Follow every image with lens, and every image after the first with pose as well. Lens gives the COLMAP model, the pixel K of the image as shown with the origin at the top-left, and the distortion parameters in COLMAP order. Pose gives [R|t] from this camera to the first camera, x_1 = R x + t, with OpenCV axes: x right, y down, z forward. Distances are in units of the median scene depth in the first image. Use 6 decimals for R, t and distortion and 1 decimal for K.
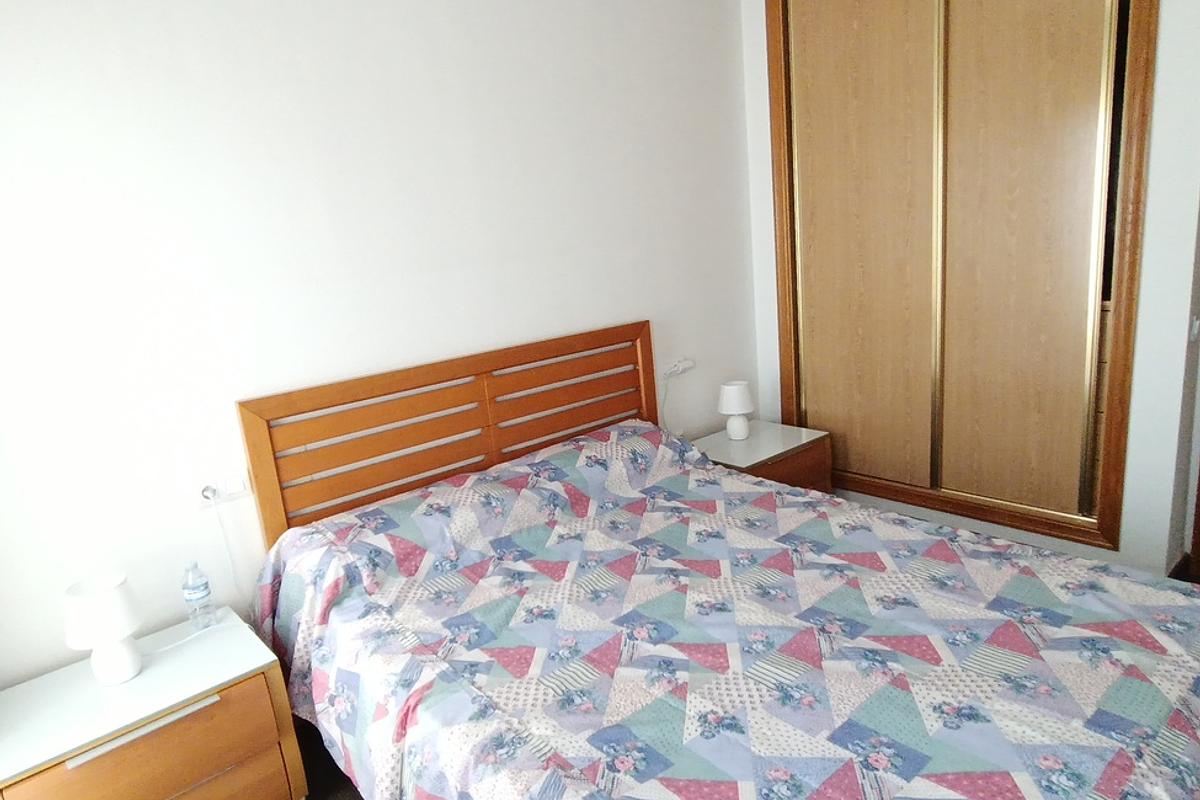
lens RADIAL K [[734.6, 0, 600.0], [0, 734.6, 400.0], [0, 0, 1]] dist [-0.032638, 0.029200]
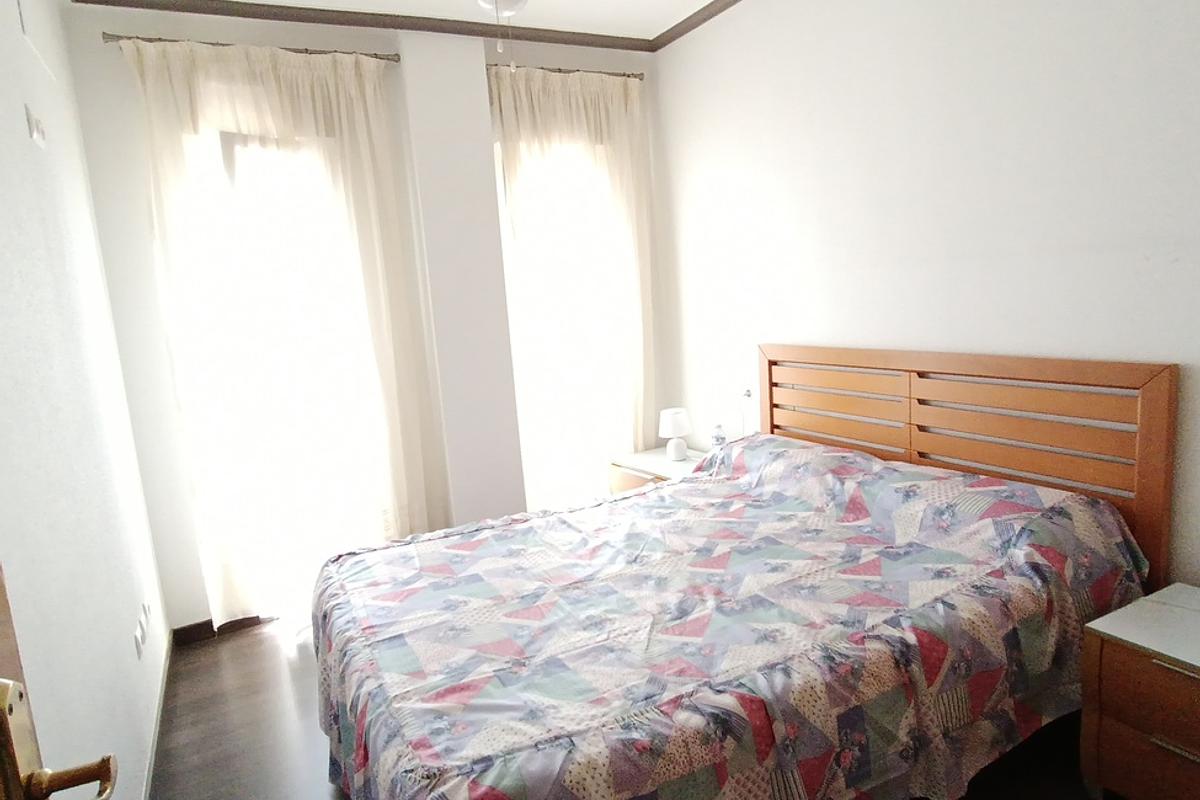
lens RADIAL K [[734.6, 0, 600.0], [0, 734.6, 400.0], [0, 0, 1]] dist [-0.032638, 0.029200]
pose [[-0.221193, 0.249014, -0.942903, 0.964471], [-0.114962, 0.953452, 0.278769, -0.249044], [0.968430, 0.170060, -0.182270, 0.813669]]
